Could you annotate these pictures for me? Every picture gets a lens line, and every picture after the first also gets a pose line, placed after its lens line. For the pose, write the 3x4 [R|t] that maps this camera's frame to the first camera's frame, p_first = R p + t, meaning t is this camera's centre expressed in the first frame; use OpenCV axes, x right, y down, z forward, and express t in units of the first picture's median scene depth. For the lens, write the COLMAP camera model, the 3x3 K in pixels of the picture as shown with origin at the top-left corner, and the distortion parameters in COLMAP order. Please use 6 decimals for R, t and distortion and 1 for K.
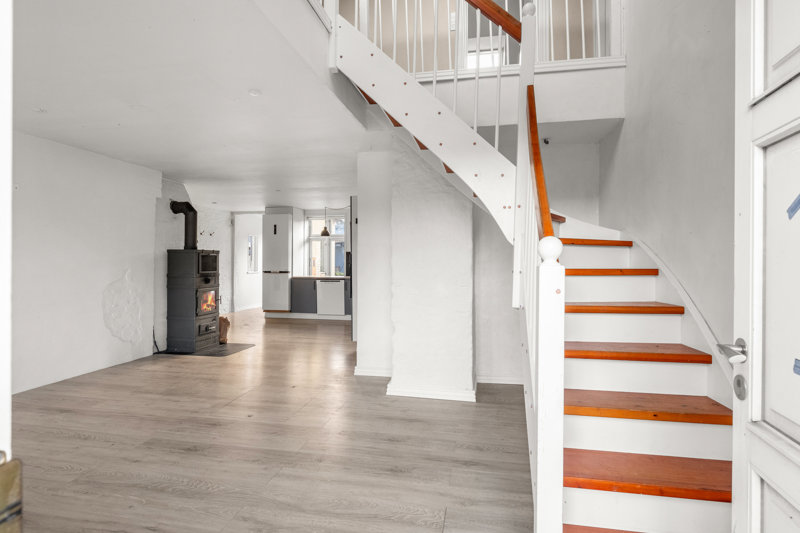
lens RADIAL K [[409.2, 0, 403.2], [0, 409.2, 263.0], [0, 0, 1]] dist [0.005726, 0.000144]
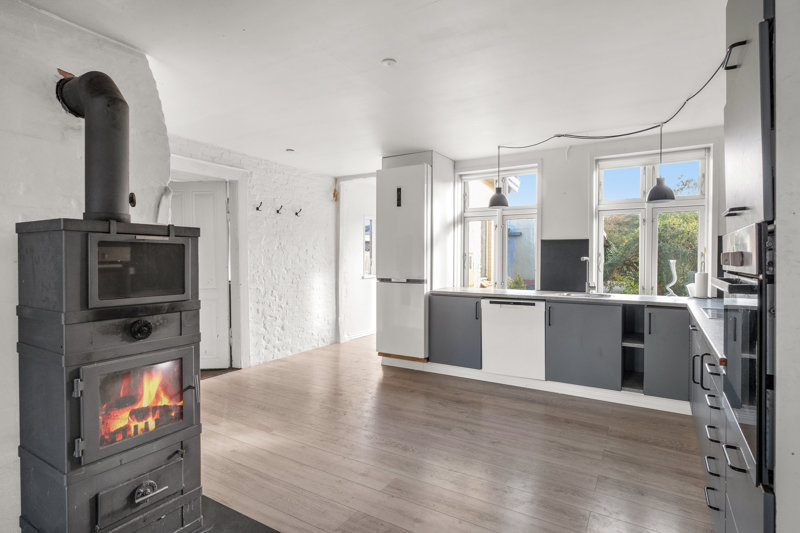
lens RADIAL K [[408.4, 0, 403.4], [0, 408.4, 263.1], [0, 0, 1]] dist [-0.005354, -0.002314]
pose [[0.940503, 0.003434, -0.339768, -0.134693], [-0.000734, 0.999967, 0.008076, -0.004147], [0.339784, -0.007346, 0.940475, 0.523789]]
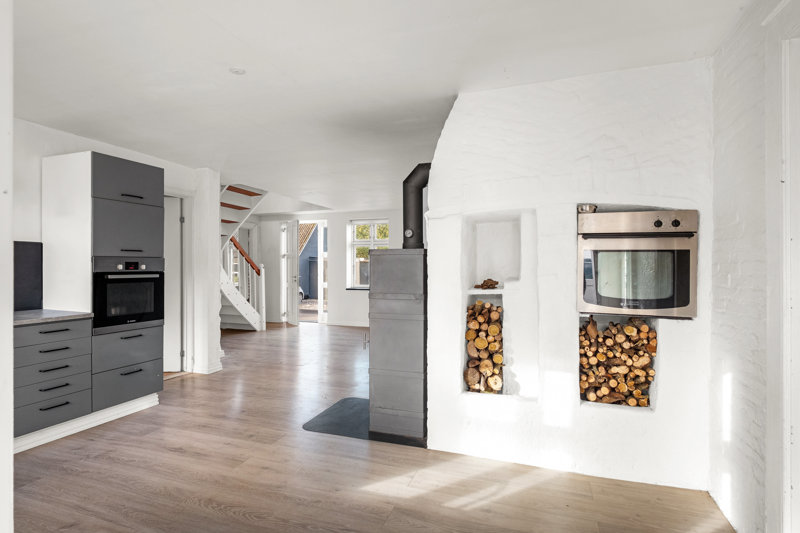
lens RADIAL K [[408.4, 0, 398.6], [0, 408.4, 267.6], [0, 0, 1]] dist [-0.005354, -0.002314]
pose [[-0.988825, -0.006401, 0.148942, -0.342876], [-0.005451, 0.999962, 0.006785, -0.006838], [-0.148980, 0.005897, -0.988823, 0.948684]]
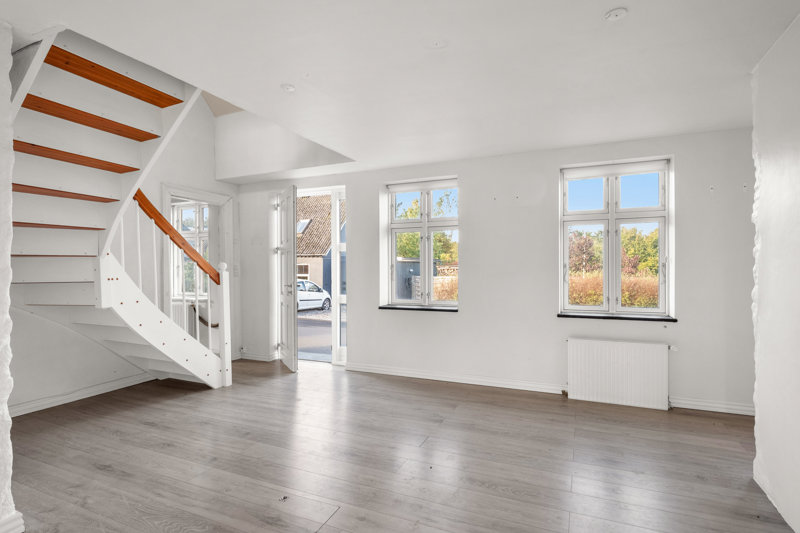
lens RADIAL K [[408.4, 0, 401.6], [0, 408.4, 268.1], [0, 0, 1]] dist [-0.005354, -0.002314]
pose [[-0.974361, -0.001906, 0.224983, -0.244096], [-0.000839, 0.999988, 0.004838, -0.003937], [-0.224989, 0.004525, -0.974351, 0.593277]]
